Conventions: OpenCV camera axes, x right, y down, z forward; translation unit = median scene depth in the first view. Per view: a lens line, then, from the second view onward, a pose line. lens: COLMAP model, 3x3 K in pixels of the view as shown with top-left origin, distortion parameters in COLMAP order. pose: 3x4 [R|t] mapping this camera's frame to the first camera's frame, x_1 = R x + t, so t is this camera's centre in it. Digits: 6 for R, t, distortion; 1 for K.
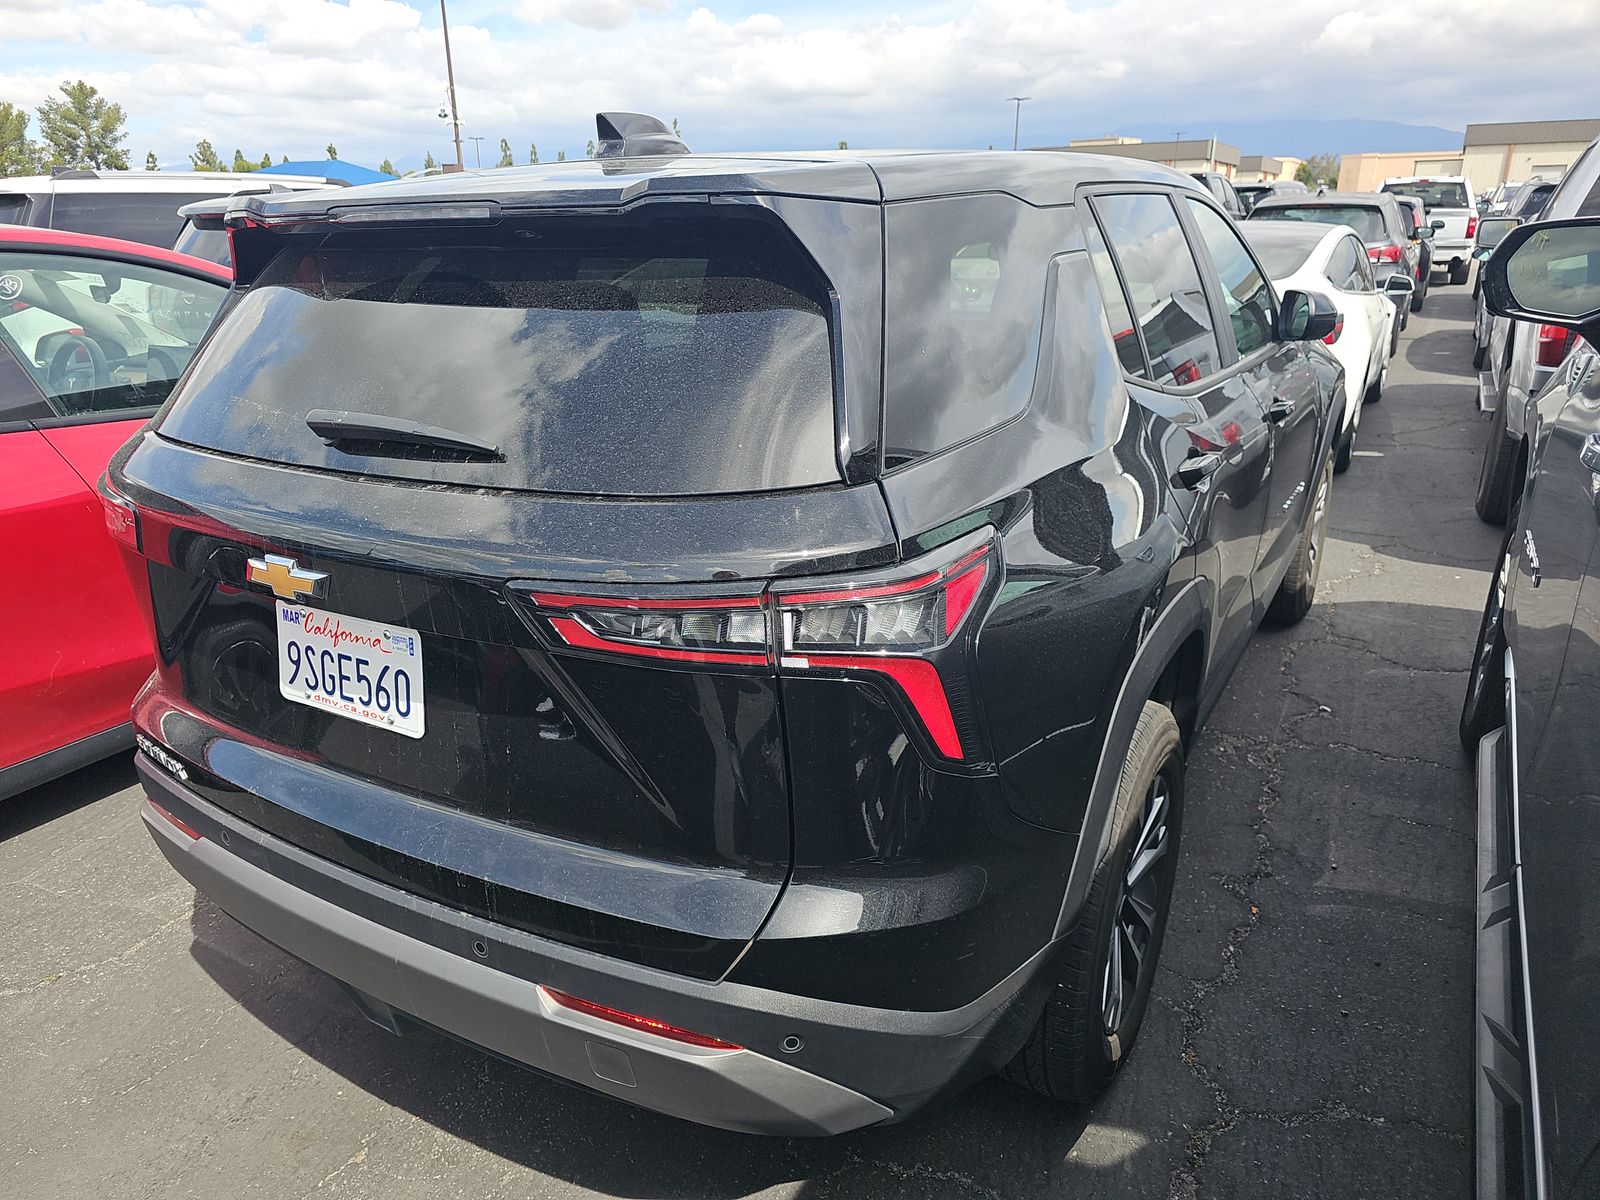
lens RADIAL K [[1073.3, 0, 800.0], [0, 1073.3, 600.0], [0, 0, 1]] dist [0.033031, -0.003207]
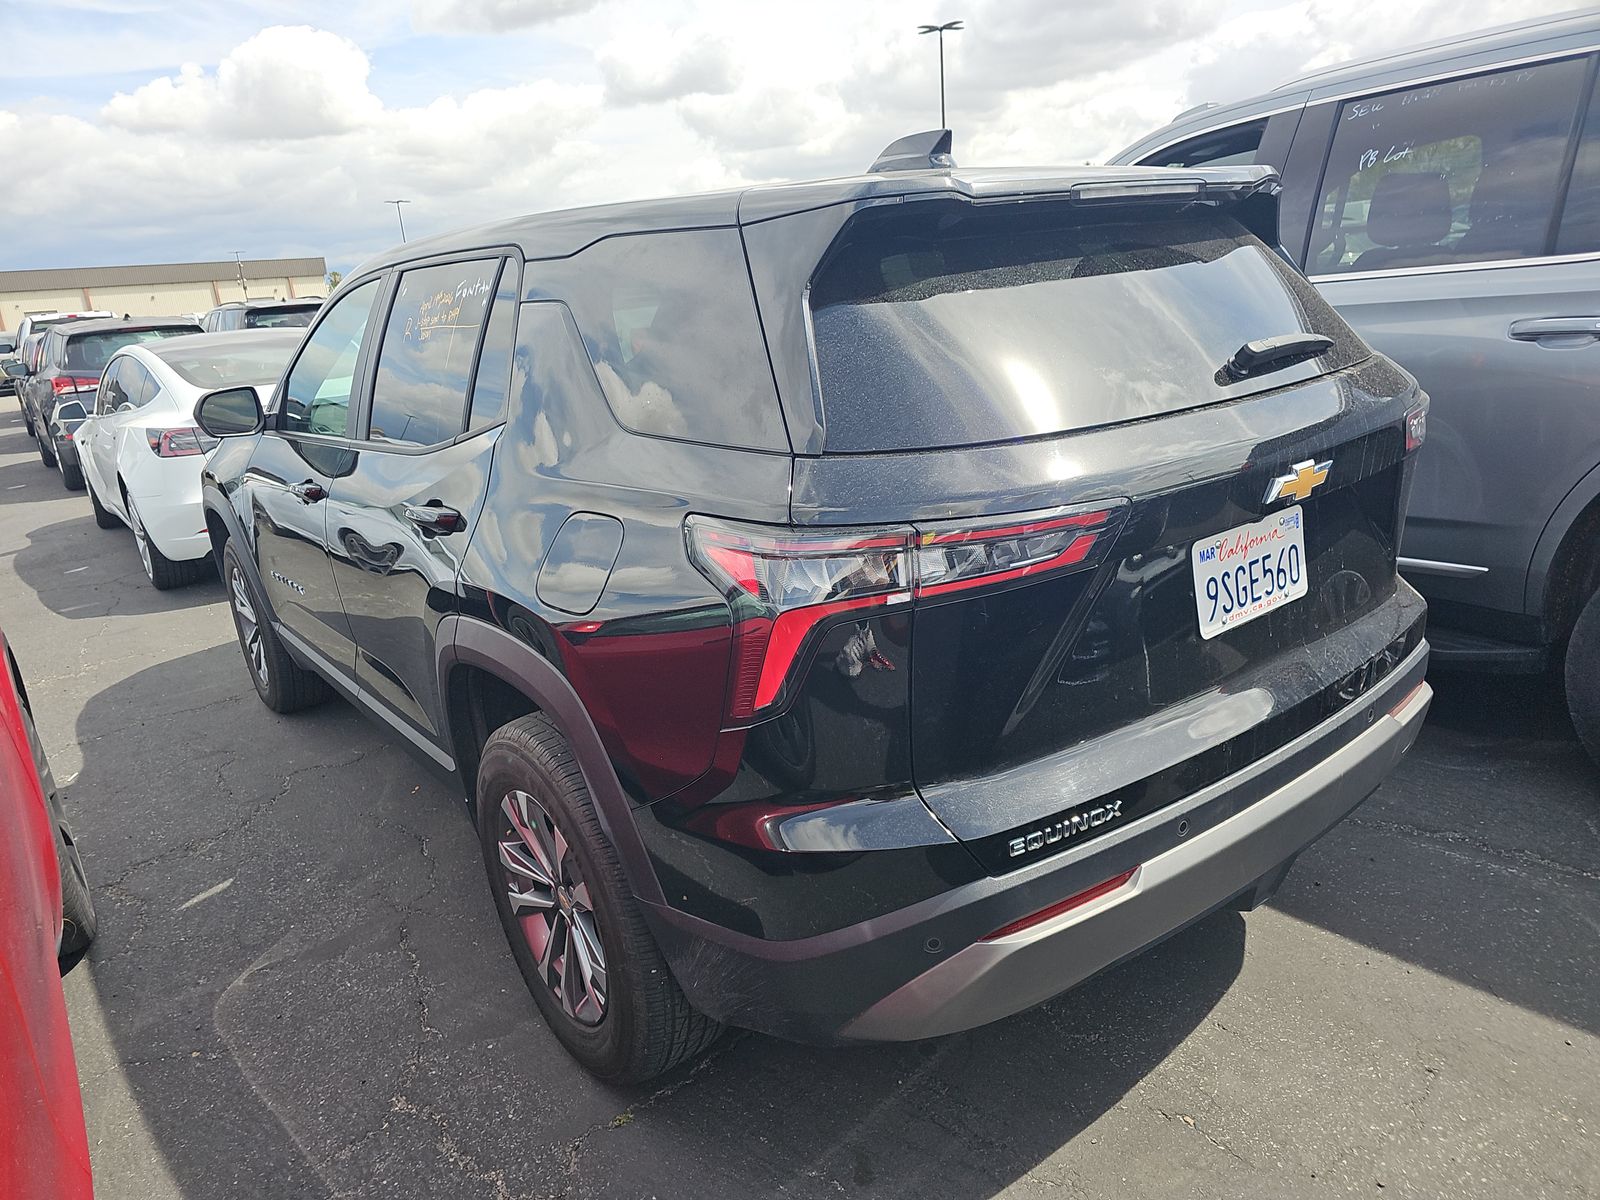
lens RADIAL K [[1073.3, 0, 800.0], [0, 1073.3, 600.0], [0, 0, 1]] dist [0.033031, -0.003207]
pose [[0.368334, -0.284966, 0.884943, -1.606021], [0.379181, 0.915144, 0.136867, -0.246201], [-0.848853, 0.285141, 0.445132, 0.905954]]
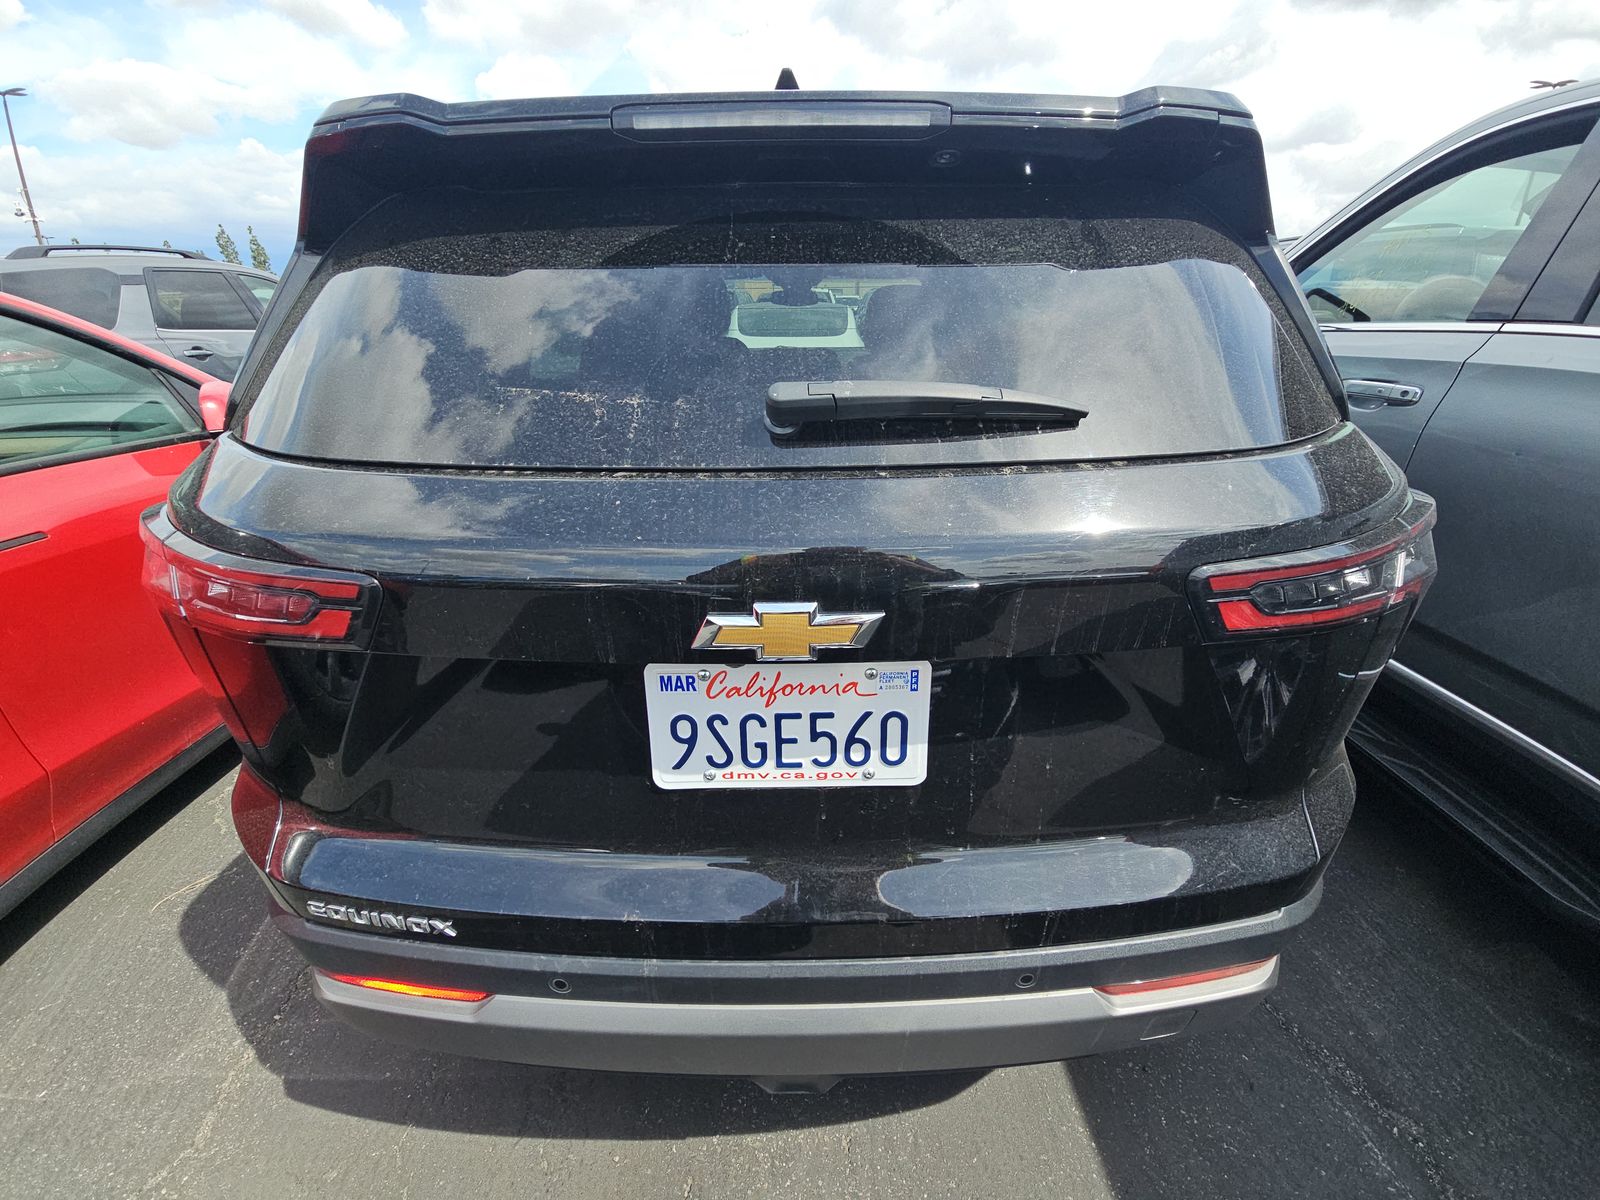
lens RADIAL K [[648.3, 0, 800.0], [0, 648.3, 600.0], [0, 0, 1]] dist [0.001981, -0.000107]
pose [[0.852760, -0.198752, 0.483009, -0.619713], [0.163007, 0.979852, 0.115404, -0.080835], [-0.496214, -0.019677, 0.867977, 0.589587]]
